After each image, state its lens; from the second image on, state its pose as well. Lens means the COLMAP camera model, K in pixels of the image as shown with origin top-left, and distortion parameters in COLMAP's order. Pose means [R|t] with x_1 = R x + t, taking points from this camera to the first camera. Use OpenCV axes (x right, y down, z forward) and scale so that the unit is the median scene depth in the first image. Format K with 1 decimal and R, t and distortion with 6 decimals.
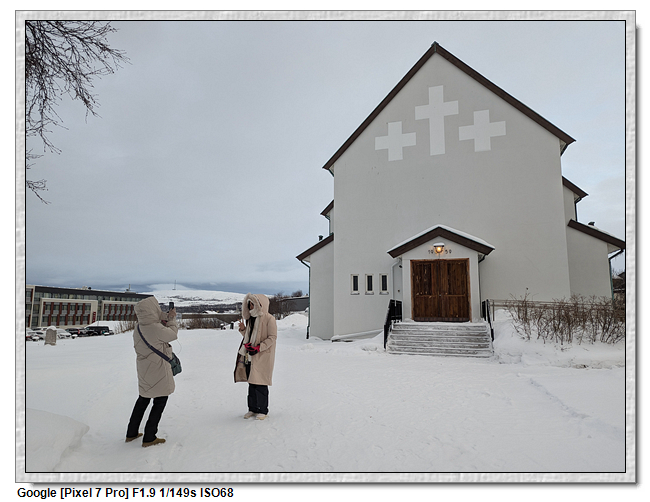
lens RADIAL K [[429.7, 0, 323.1], [0, 429.7, 250.4], [0, 0, 1]] dist [0.062995, -0.014415]
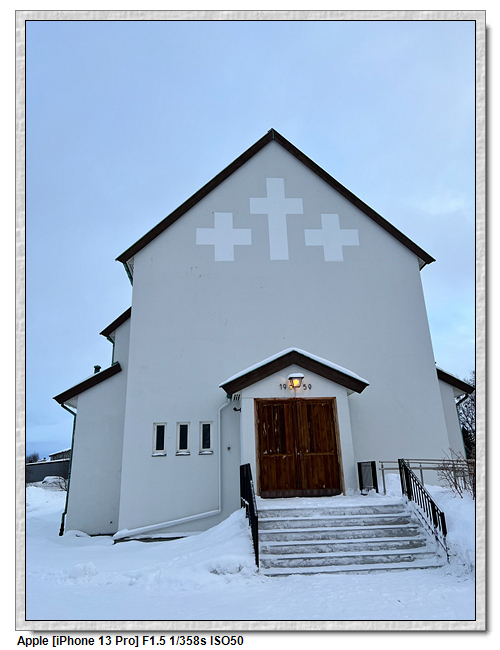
lens RADIAL K [[449.1, 0, 248.4], [0, 449.1, 314.8], [0, 0, 1]] dist [0.049257, -0.029297]
pose [[0.930693, 0.088029, 0.355051, -0.061865], [-0.016013, 0.979487, -0.200871, 0.034952], [-0.365450, 0.181264, 0.913011, 0.352294]]
